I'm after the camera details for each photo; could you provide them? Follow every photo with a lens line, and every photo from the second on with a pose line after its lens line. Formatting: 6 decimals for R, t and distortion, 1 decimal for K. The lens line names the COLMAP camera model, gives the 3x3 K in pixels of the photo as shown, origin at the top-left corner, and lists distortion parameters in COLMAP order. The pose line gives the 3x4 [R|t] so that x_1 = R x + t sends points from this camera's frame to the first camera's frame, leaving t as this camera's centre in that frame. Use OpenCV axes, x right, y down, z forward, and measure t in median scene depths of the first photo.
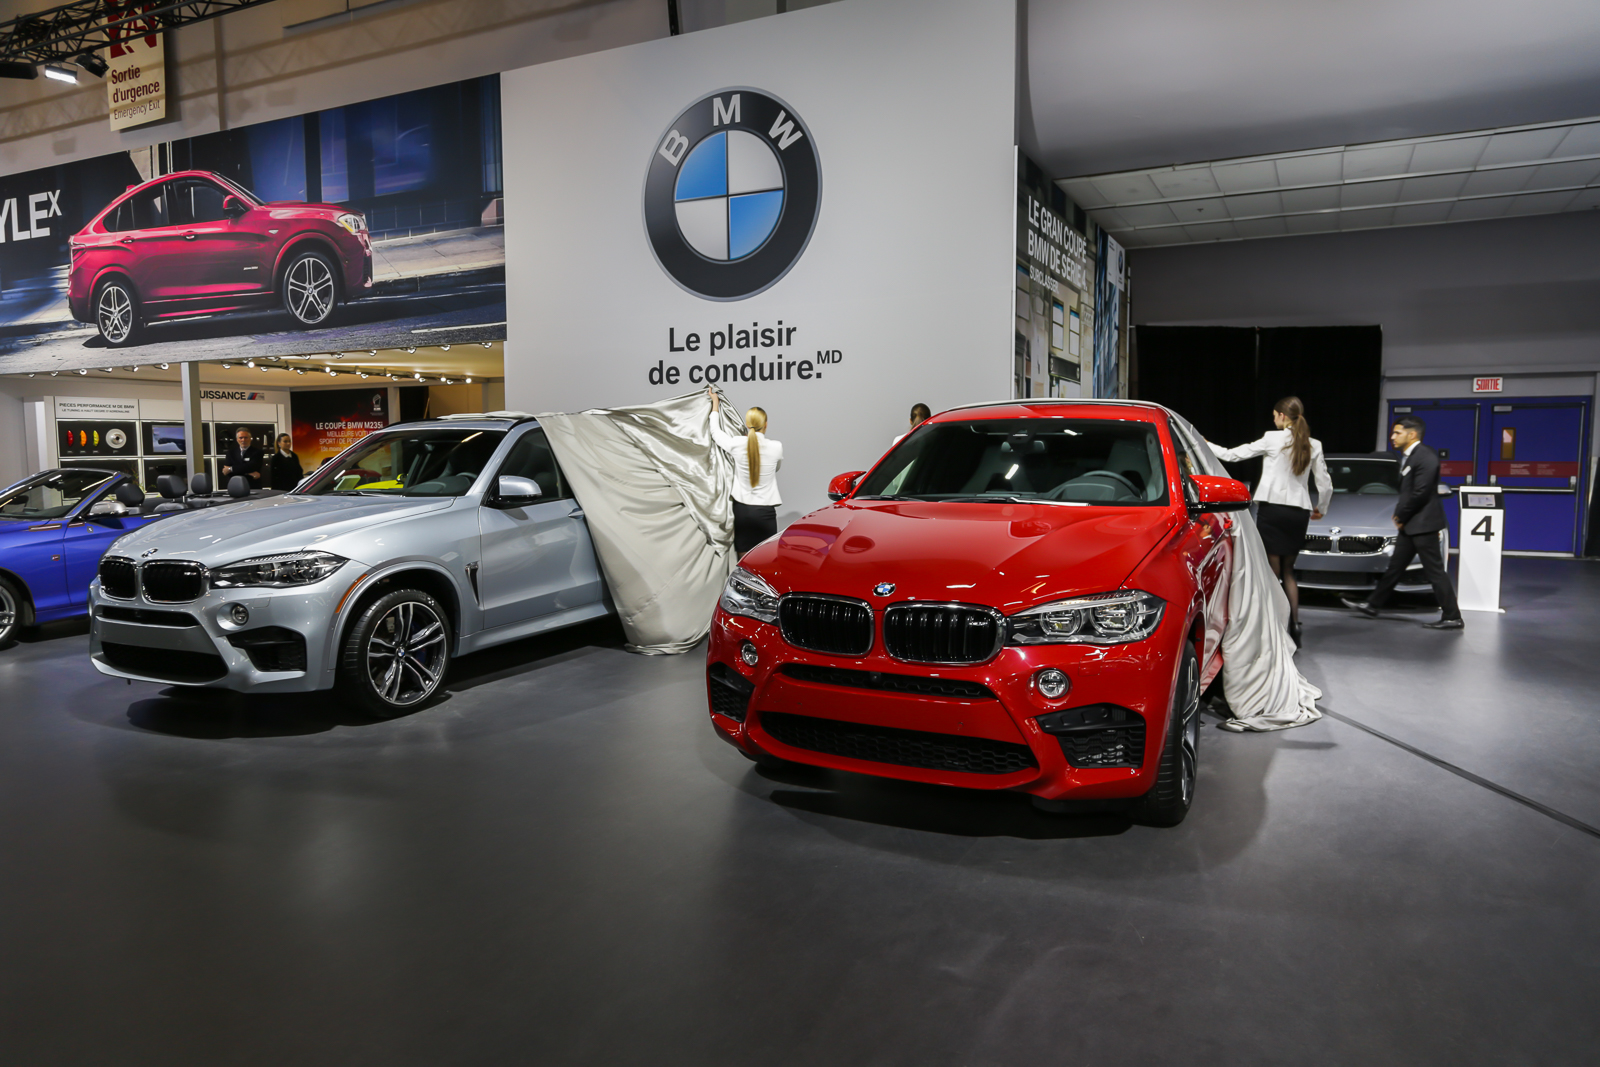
lens RADIAL K [[1032.4, 0, 801.7], [0, 1032.4, 539.0], [0, 0, 1]] dist [-0.006655, 0.008675]
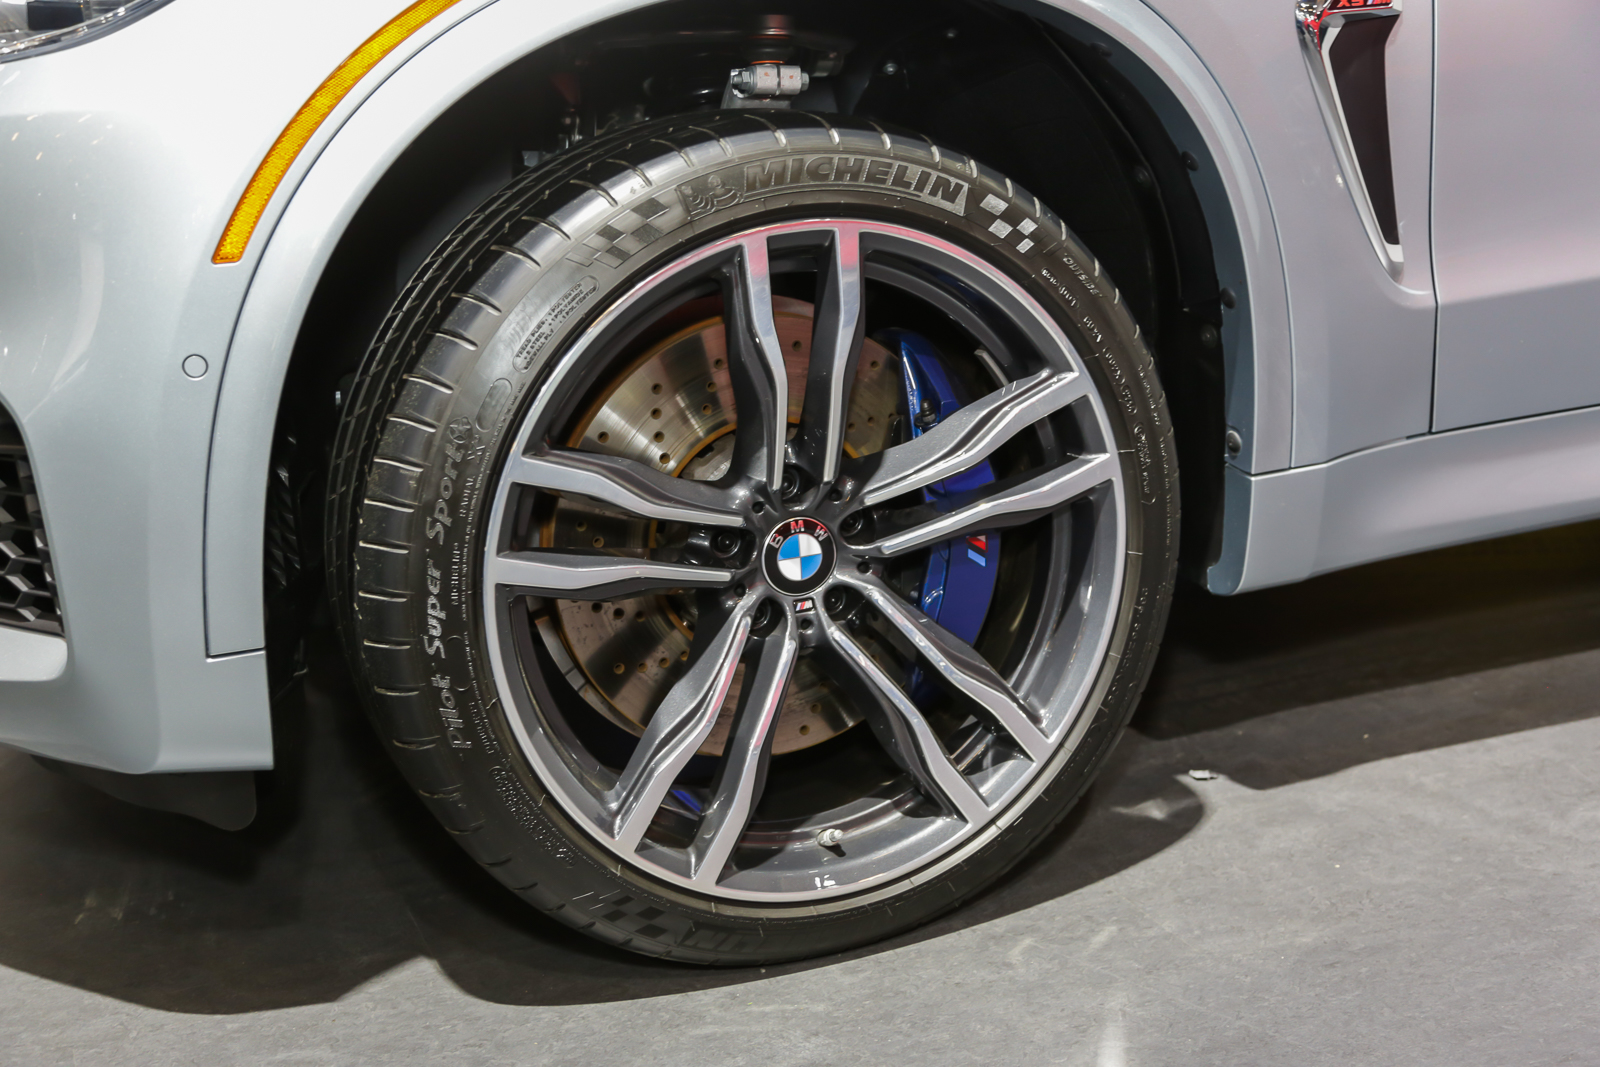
lens RADIAL K [[2145.8, 0, 796.5], [0, 2145.8, 534.2], [0, 0, 1]] dist [-0.024028, 0.000000]
pose [[0.742171, 0.128456, -0.657785, -0.099442], [-0.008720, 0.983228, 0.182172, 0.027102], [0.670154, -0.129466, 0.730843, 0.419575]]
